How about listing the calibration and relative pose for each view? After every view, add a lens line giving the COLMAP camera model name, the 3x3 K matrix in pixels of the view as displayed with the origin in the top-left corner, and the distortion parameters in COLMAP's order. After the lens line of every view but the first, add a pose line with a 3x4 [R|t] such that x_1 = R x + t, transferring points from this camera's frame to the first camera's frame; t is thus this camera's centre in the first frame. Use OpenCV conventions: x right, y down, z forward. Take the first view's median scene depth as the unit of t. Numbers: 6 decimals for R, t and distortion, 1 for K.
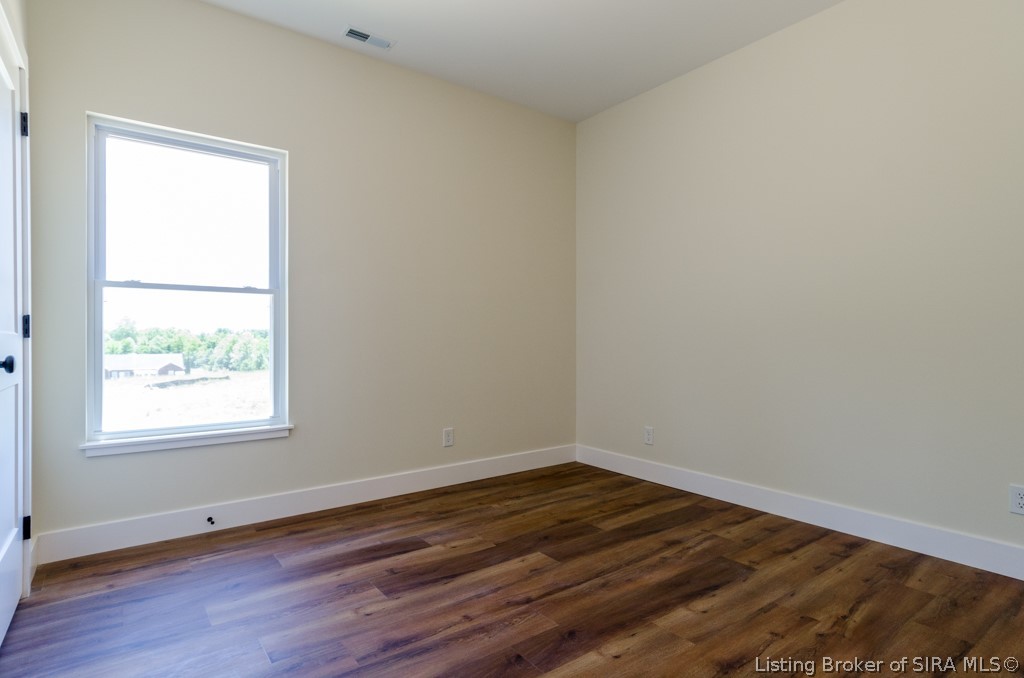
lens RADIAL K [[531.9, 0, 515.6], [0, 531.9, 340.7], [0, 0, 1]] dist [-0.002065, 0.000264]
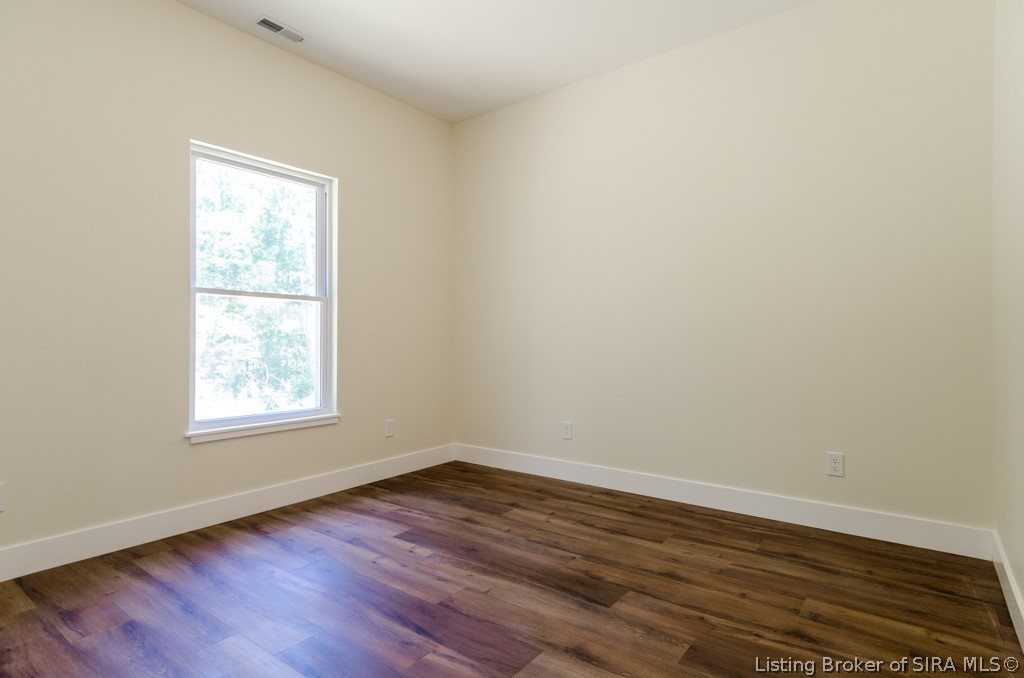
lens RADIAL K [[546.6, 0, 512.0], [0, 546.6, 339.0], [0, 0, 1]] dist [0.007448, 0.000546]
pose [[0.969139, 0.003679, 0.246487, -0.347088], [-0.003363, 0.999993, -0.001704, -0.004569], [-0.246492, 0.000823, 0.969145, -0.249076]]
